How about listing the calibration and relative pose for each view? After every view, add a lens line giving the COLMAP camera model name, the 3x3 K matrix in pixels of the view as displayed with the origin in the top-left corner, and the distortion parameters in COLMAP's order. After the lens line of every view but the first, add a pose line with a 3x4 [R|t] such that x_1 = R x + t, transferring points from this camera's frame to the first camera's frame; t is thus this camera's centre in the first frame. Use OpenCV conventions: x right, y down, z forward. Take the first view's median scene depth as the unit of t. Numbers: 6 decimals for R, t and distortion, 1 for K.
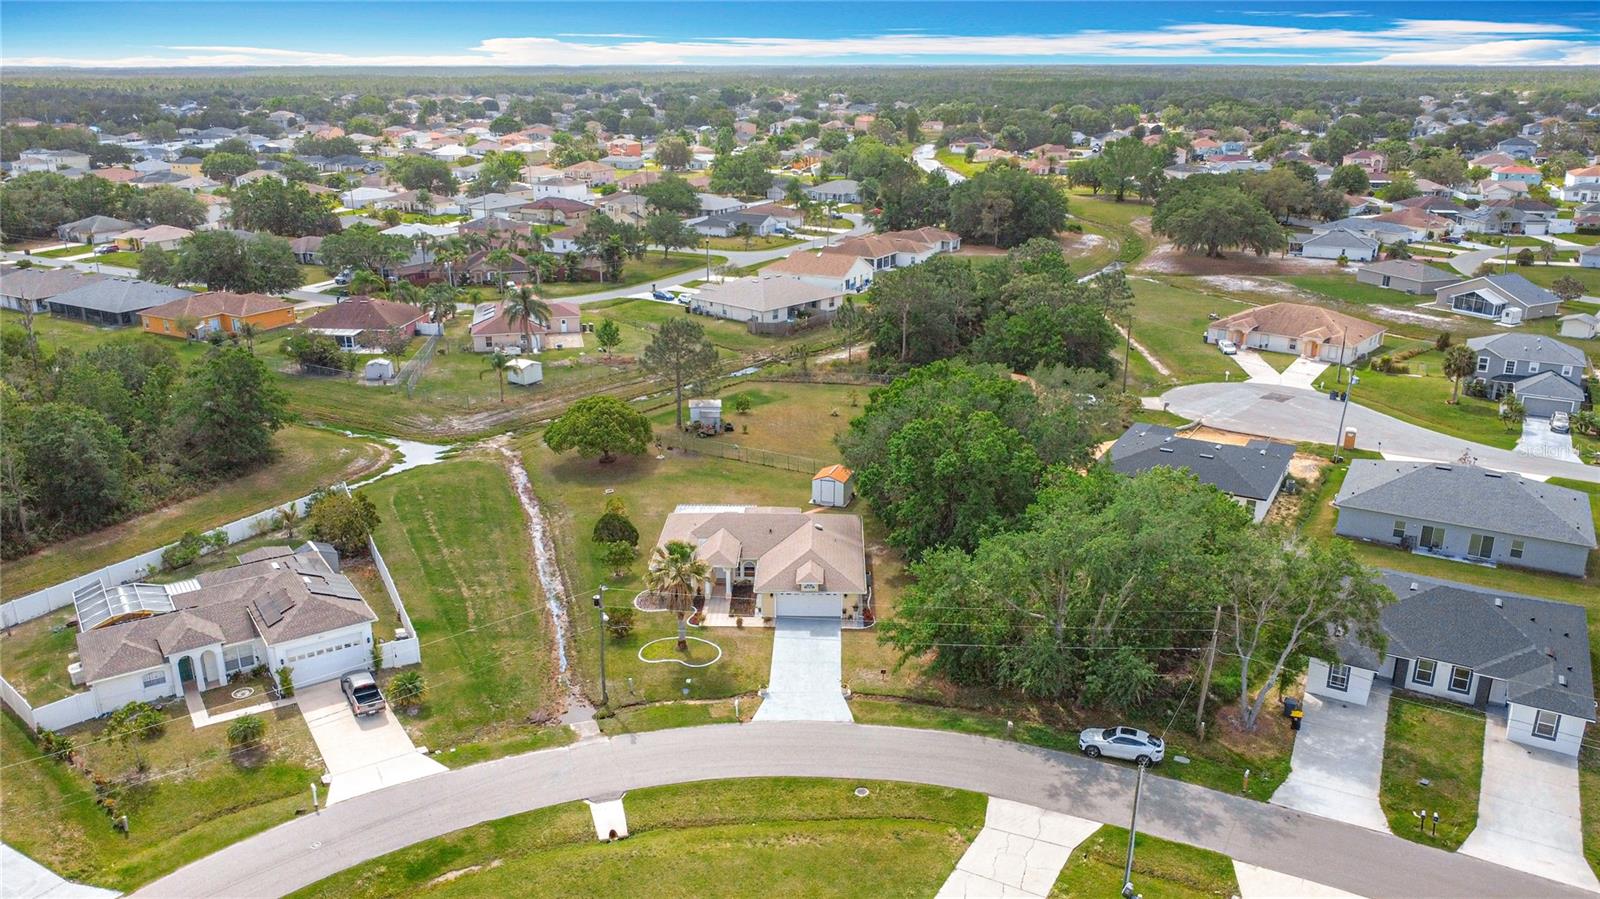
lens RADIAL K [[1180.1, 0, 800.0], [0, 1180.1, 449.5], [0, 0, 1]] dist [-0.002351, -0.008840]
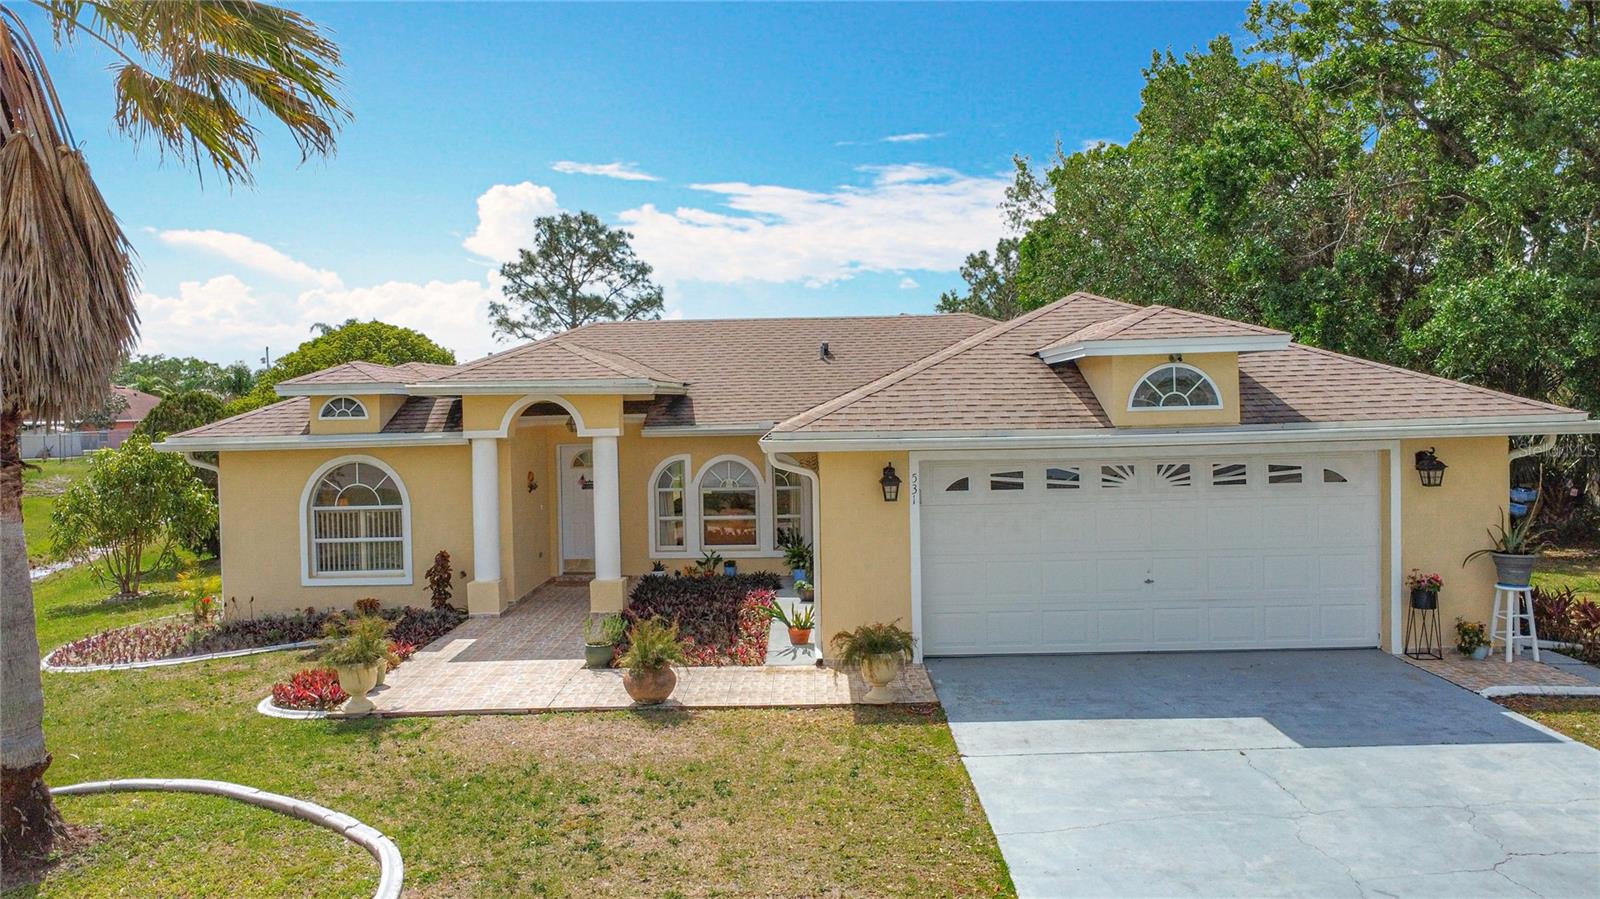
lens RADIAL K [[1168.6, 0, 784.0], [0, 1168.6, 420.7], [0, 0, 1]] dist [-0.017401, -0.001651]
pose [[0.999792, -0.019868, 0.004569, -0.030936], [0.020330, 0.954972, -0.295999, 0.130945], [0.001518, 0.296031, 0.955177, 0.725548]]
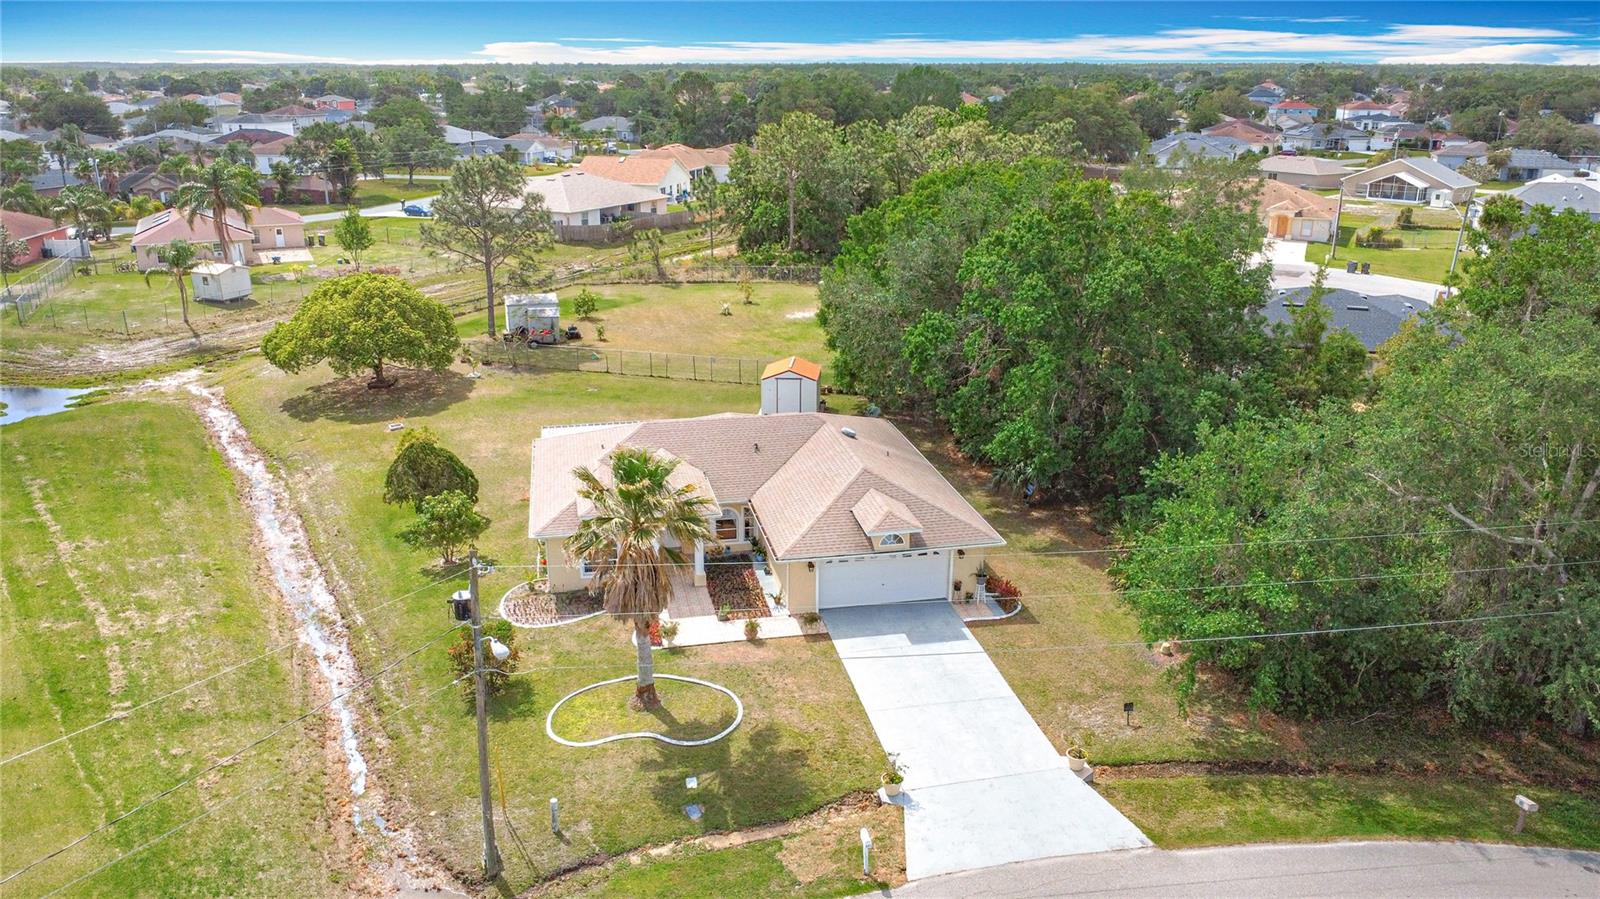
lens RADIAL K [[1184.2, 0, 800.0], [0, 1184.2, 449.5], [0, 0, 1]] dist [0.007107, -0.039527]
pose [[0.974314, -0.067515, 0.214834, -0.105925], [0.067727, 0.997683, 0.006382, 0.061574], [-0.214767, 0.008332, 0.976630, 0.451169]]
